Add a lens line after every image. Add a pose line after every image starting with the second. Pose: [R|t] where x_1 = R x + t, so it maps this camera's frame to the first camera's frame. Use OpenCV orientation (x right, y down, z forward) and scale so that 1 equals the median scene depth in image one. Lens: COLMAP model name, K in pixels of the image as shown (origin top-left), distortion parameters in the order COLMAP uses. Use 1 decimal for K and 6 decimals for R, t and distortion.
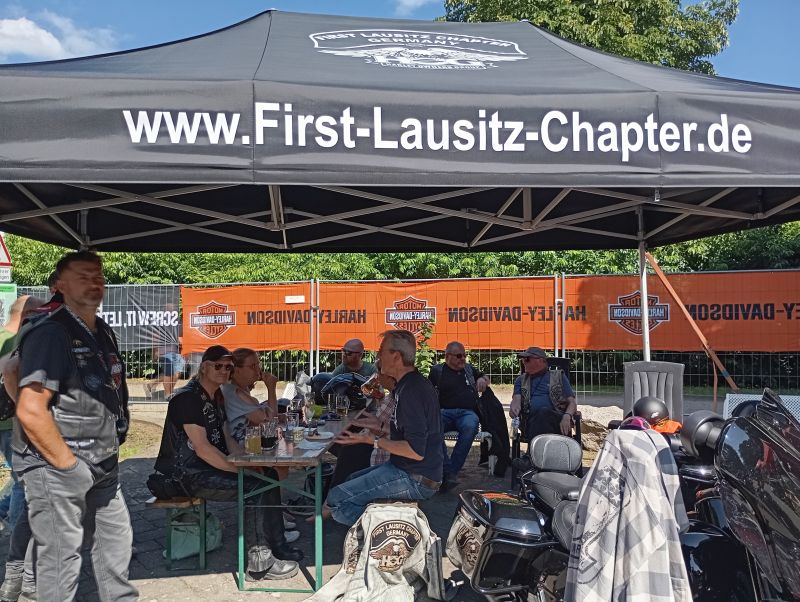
lens RADIAL K [[663.5, 0, 400.0], [0, 663.5, 301.0], [0, 0, 1]] dist [0.058187, -0.081838]
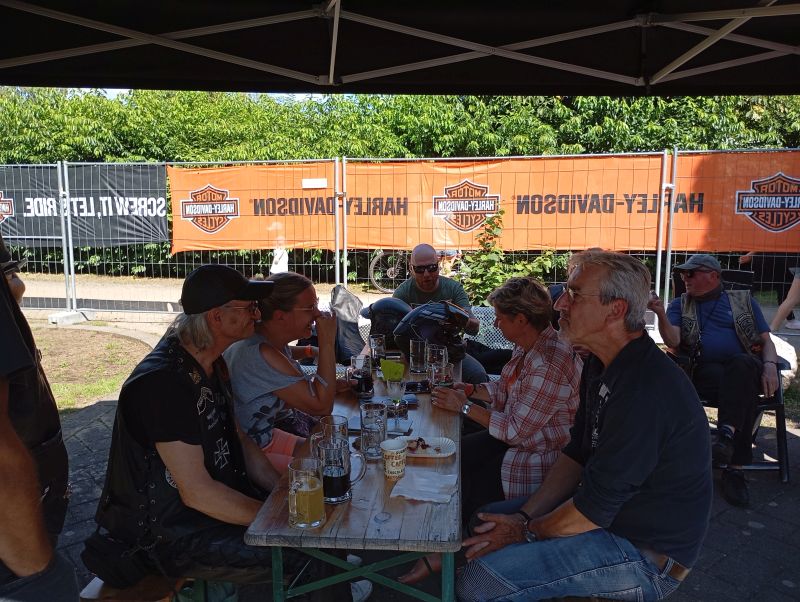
lens RADIAL K [[663.5, 0, 400.0], [0, 663.5, 301.0], [0, 0, 1]] dist [0.058187, -0.081838]
pose [[0.999983, 0.005829, 0.000618, -0.057816], [-0.005852, 0.986461, 0.163890, 0.005018], [0.000346, -0.163891, 0.986478, 0.211512]]
